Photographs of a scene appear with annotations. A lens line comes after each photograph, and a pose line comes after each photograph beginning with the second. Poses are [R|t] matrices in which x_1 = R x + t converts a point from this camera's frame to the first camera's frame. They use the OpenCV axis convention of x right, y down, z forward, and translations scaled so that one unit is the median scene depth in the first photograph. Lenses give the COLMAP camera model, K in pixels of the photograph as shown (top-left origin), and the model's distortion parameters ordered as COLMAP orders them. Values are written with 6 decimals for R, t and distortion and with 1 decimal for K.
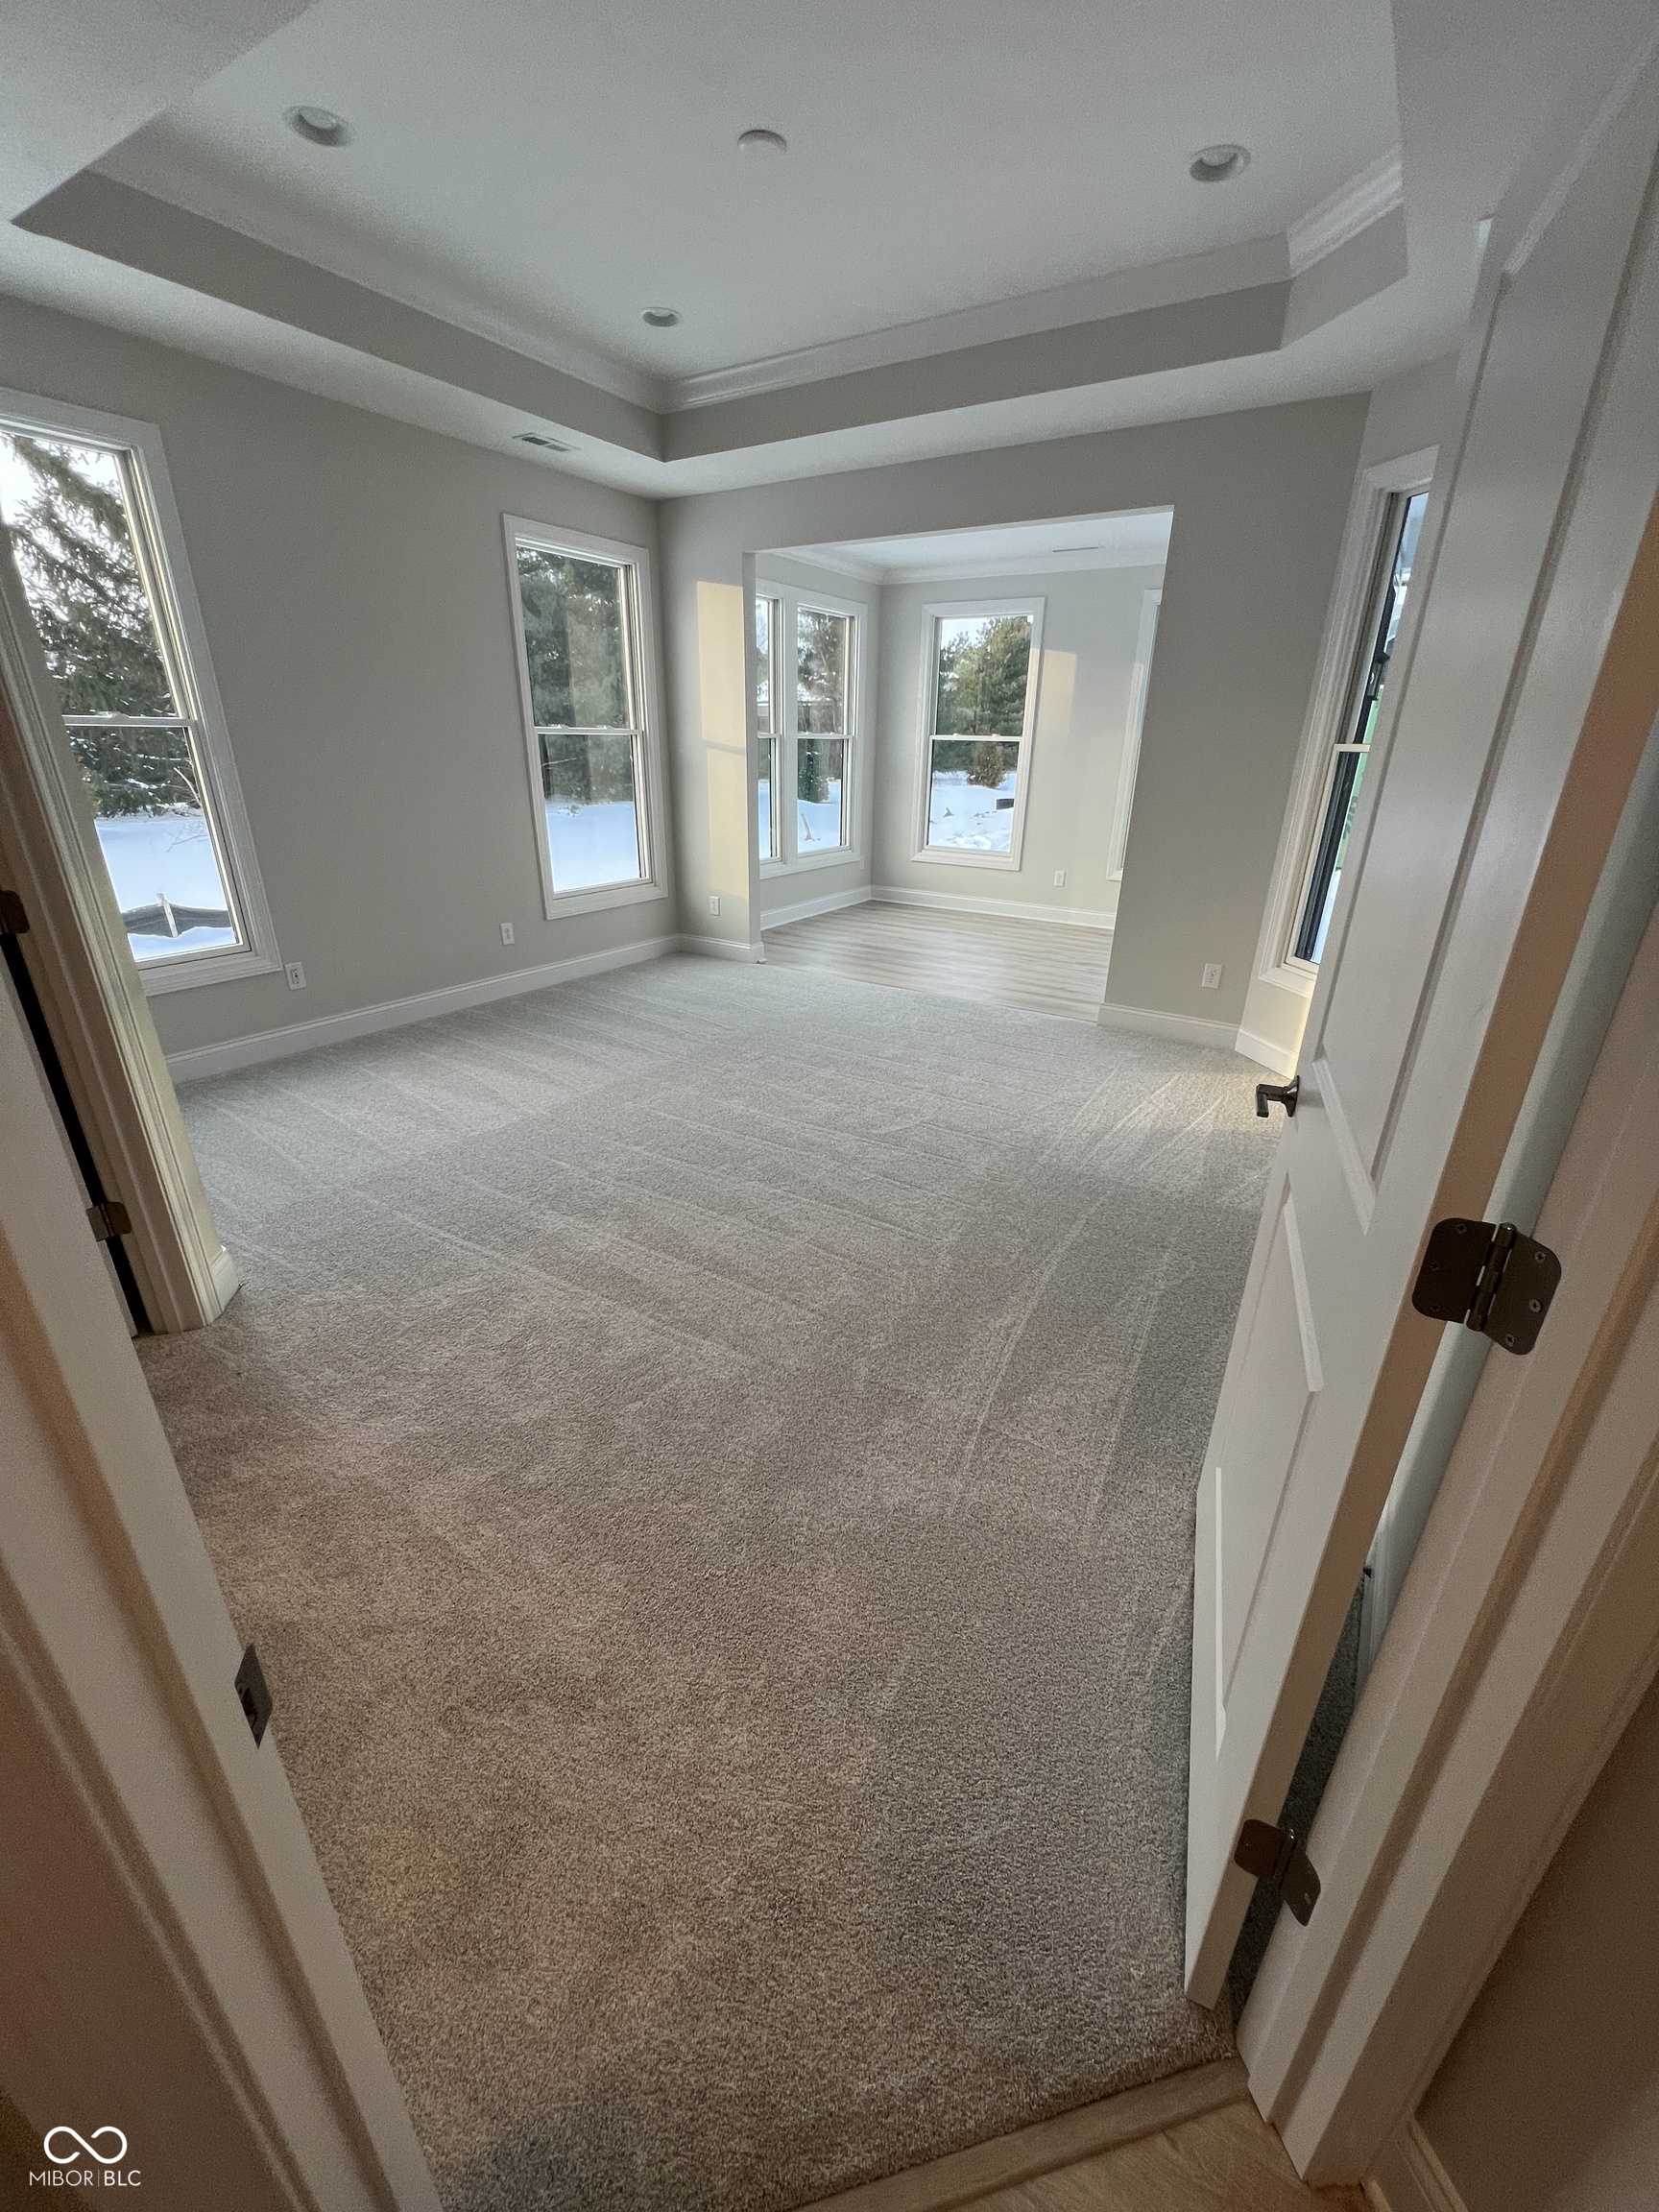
lens RADIAL K [[880.8, 0, 834.8], [0, 880.8, 1105.2], [0, 0, 1]] dist [-0.002728, -0.000097]
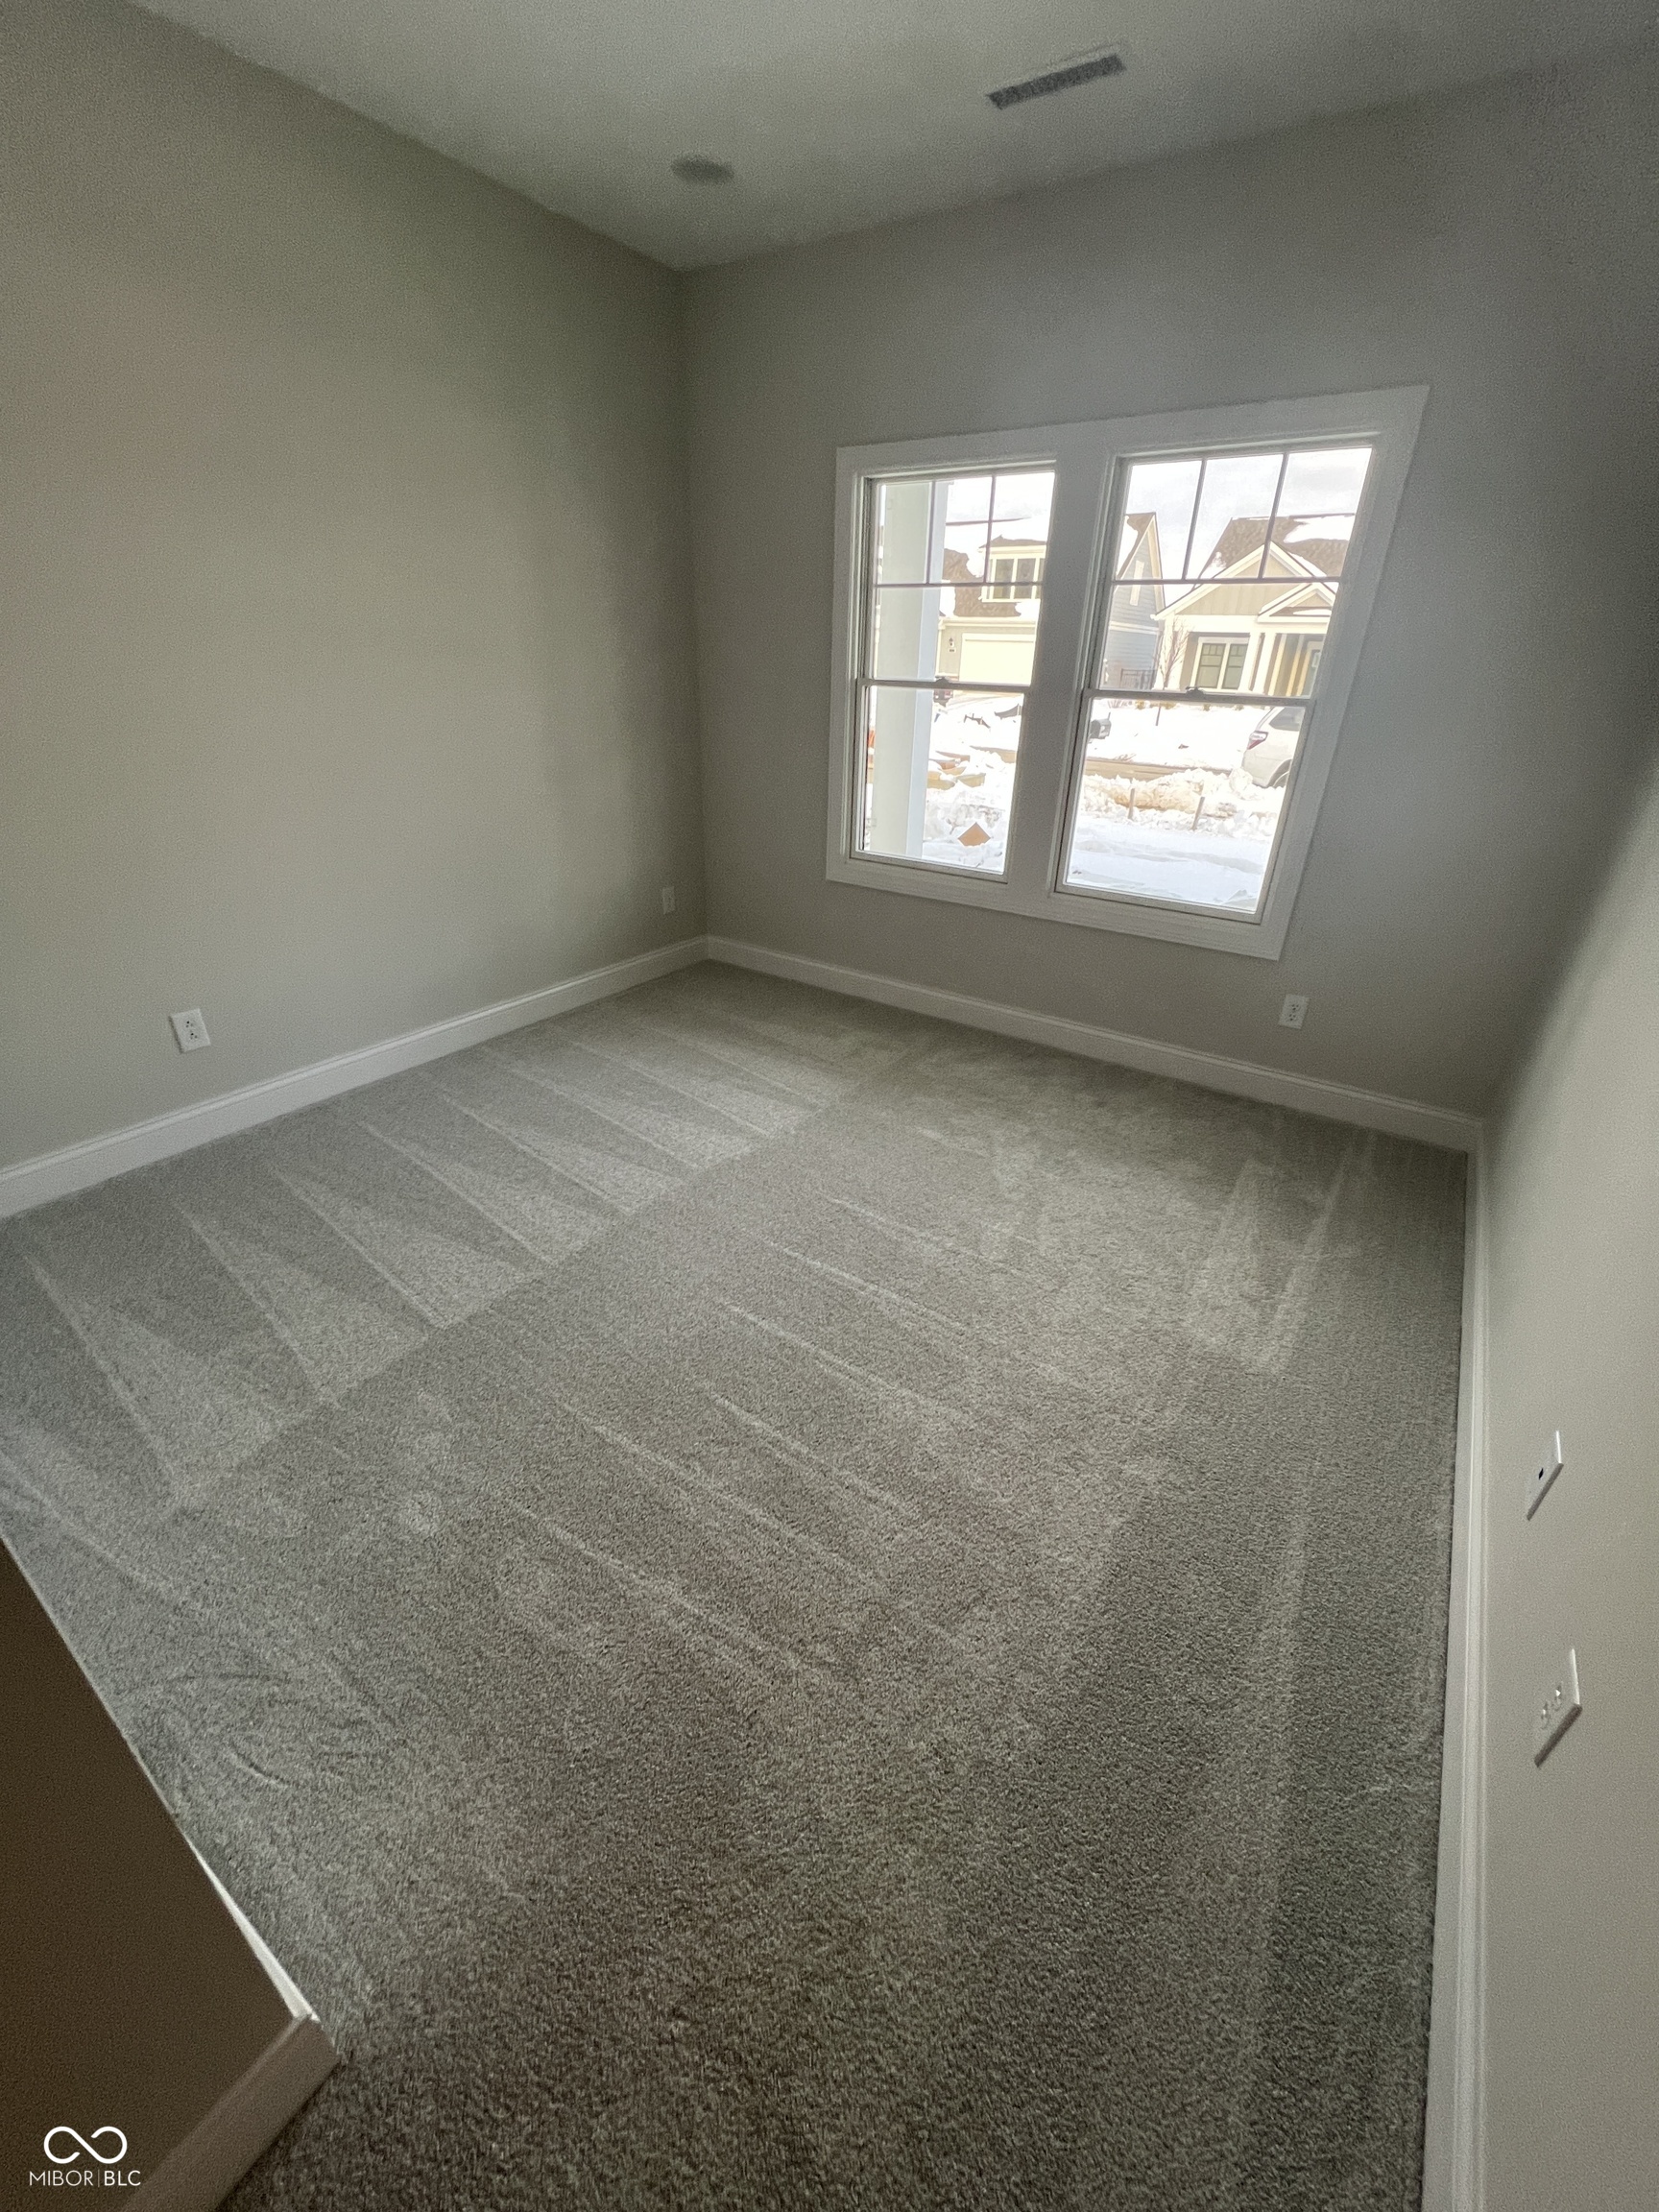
lens RADIAL K [[880.8, 0, 830.8], [0, 880.8, 1106.4], [0, 0, 1]] dist [-0.002728, -0.000097]
pose [[0.998840, -0.031006, -0.036844, 0.060108], [0.032800, 0.998254, 0.049133, -0.272701], [0.035256, -0.050284, 0.998112, 0.803825]]
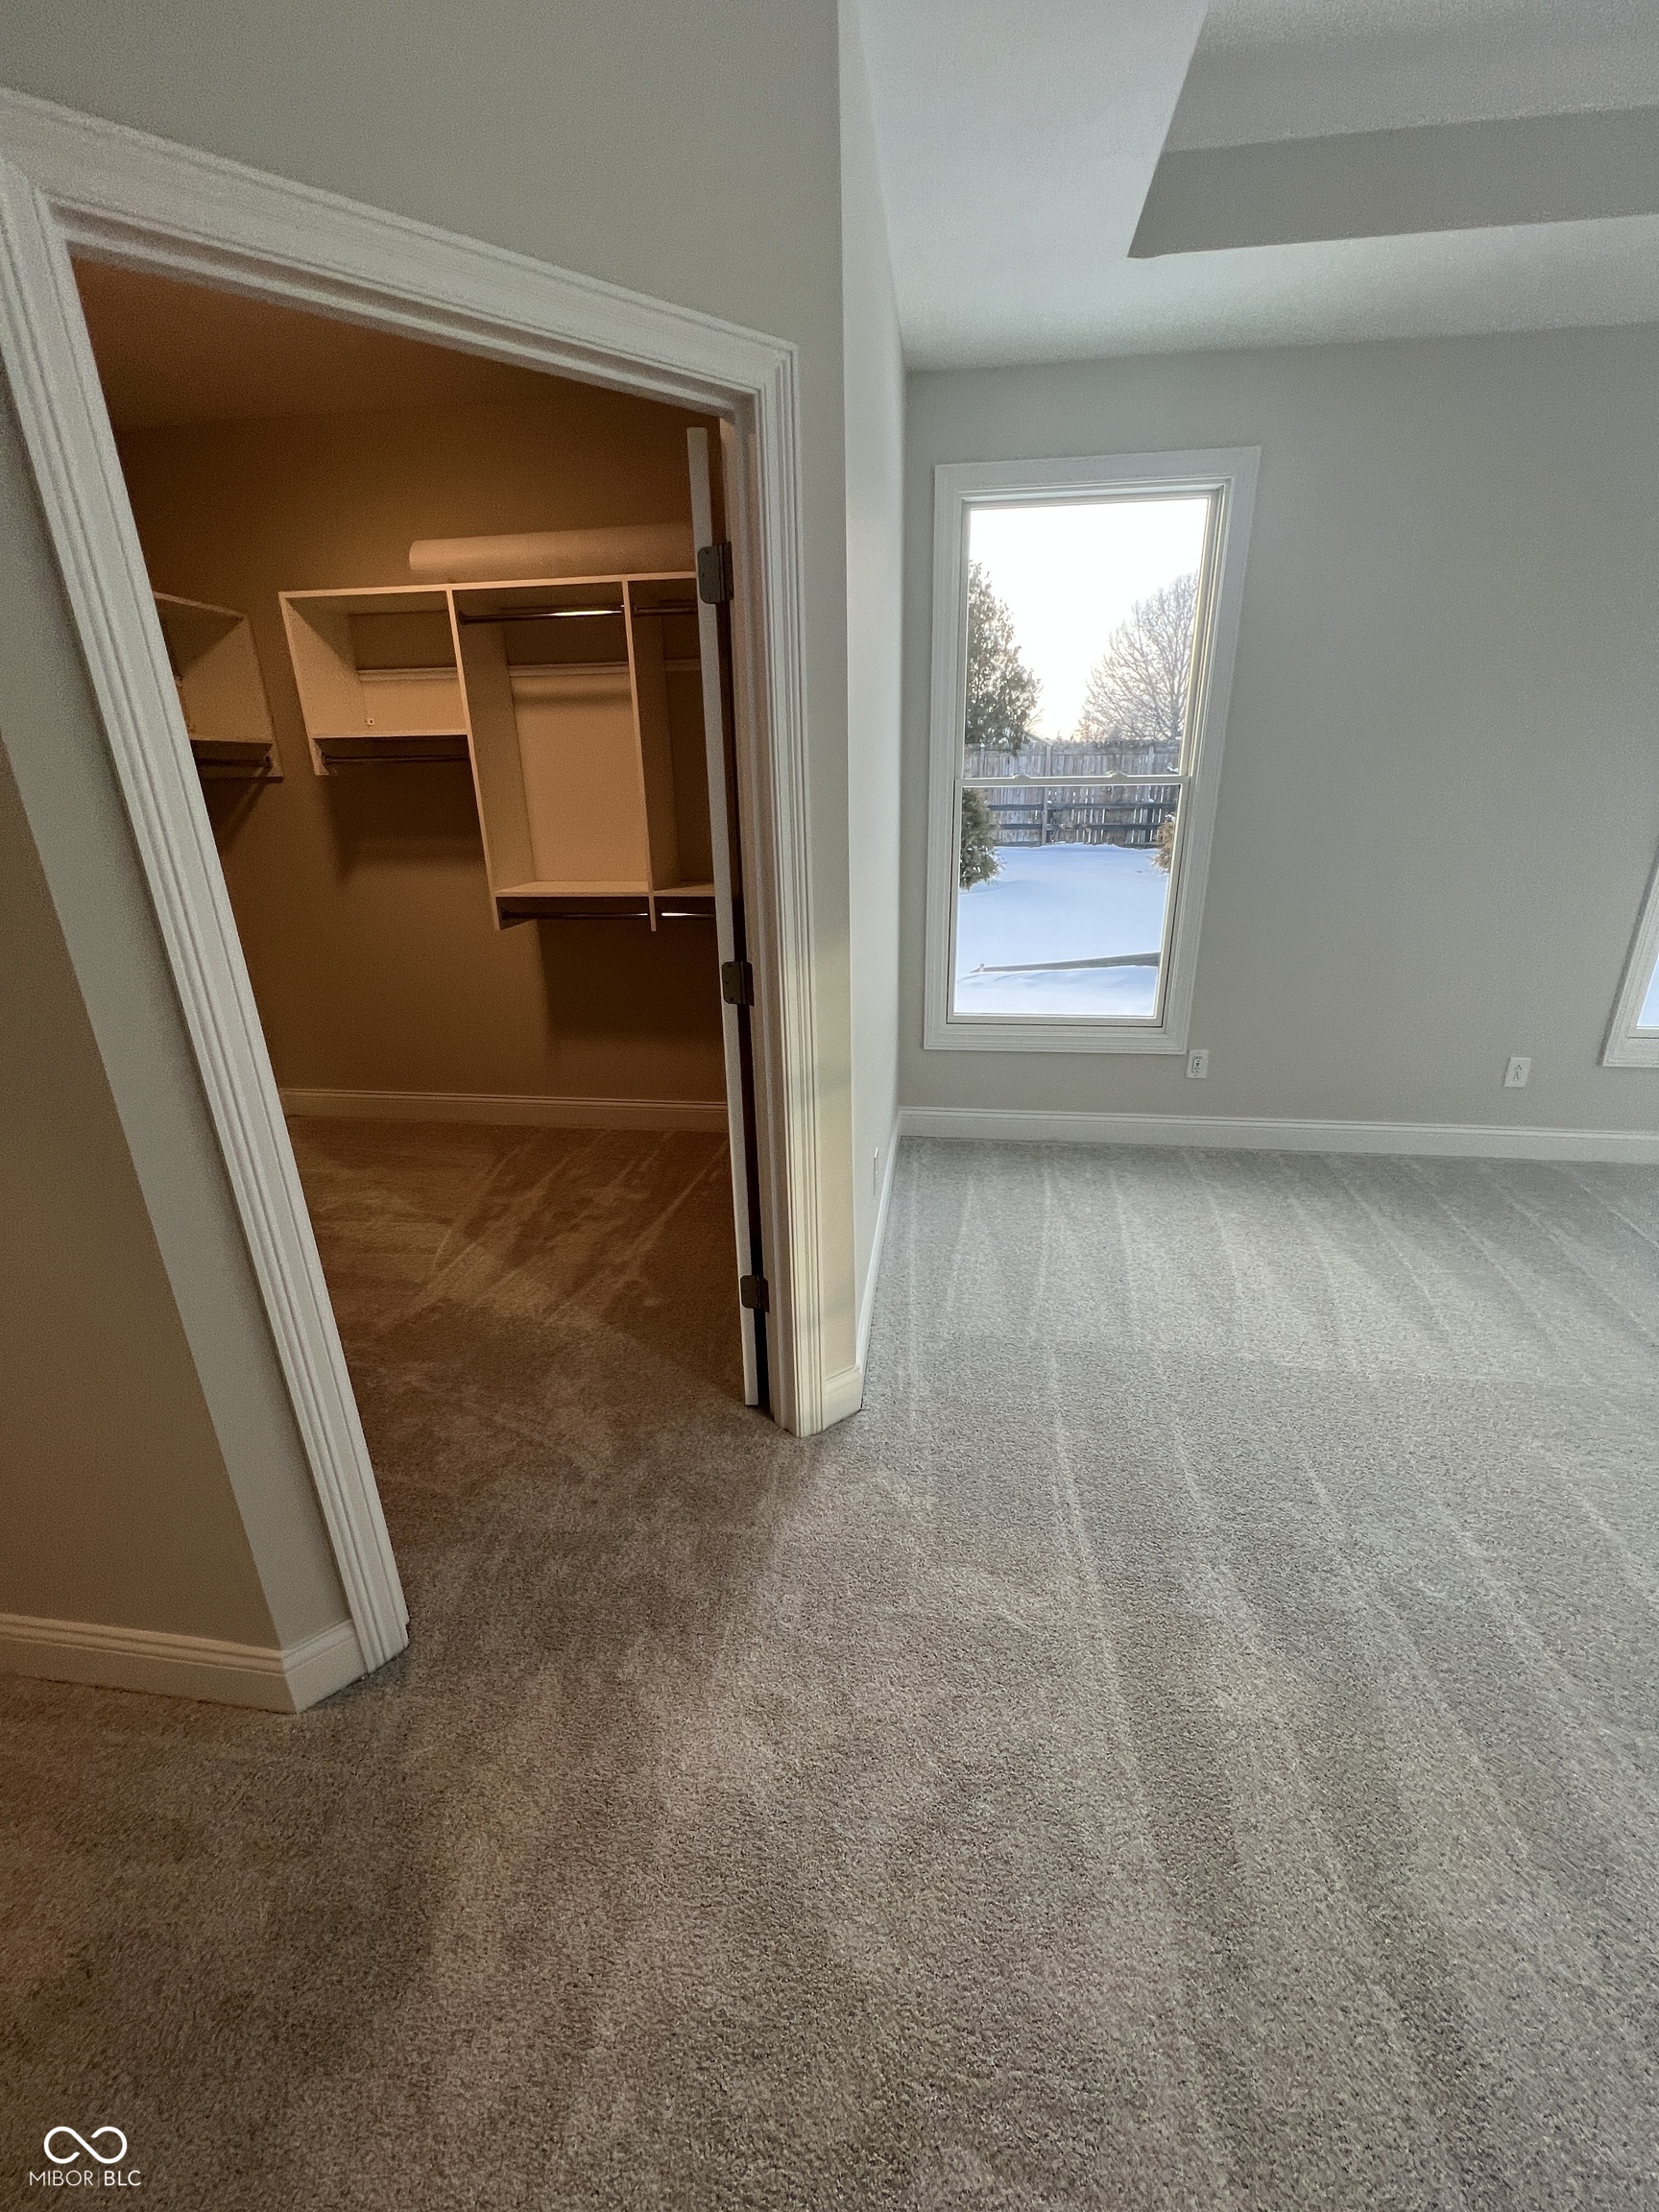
lens RADIAL K [[880.8, 0, 830.5], [0, 880.8, 1105.4], [0, 0, 1]] dist [-0.002728, -0.000097]
pose [[0.424219, 0.290052, -0.857851, -0.012323], [-0.330076, 0.931671, 0.151785, -0.166537], [0.843260, 0.218766, 0.490972, 0.381186]]
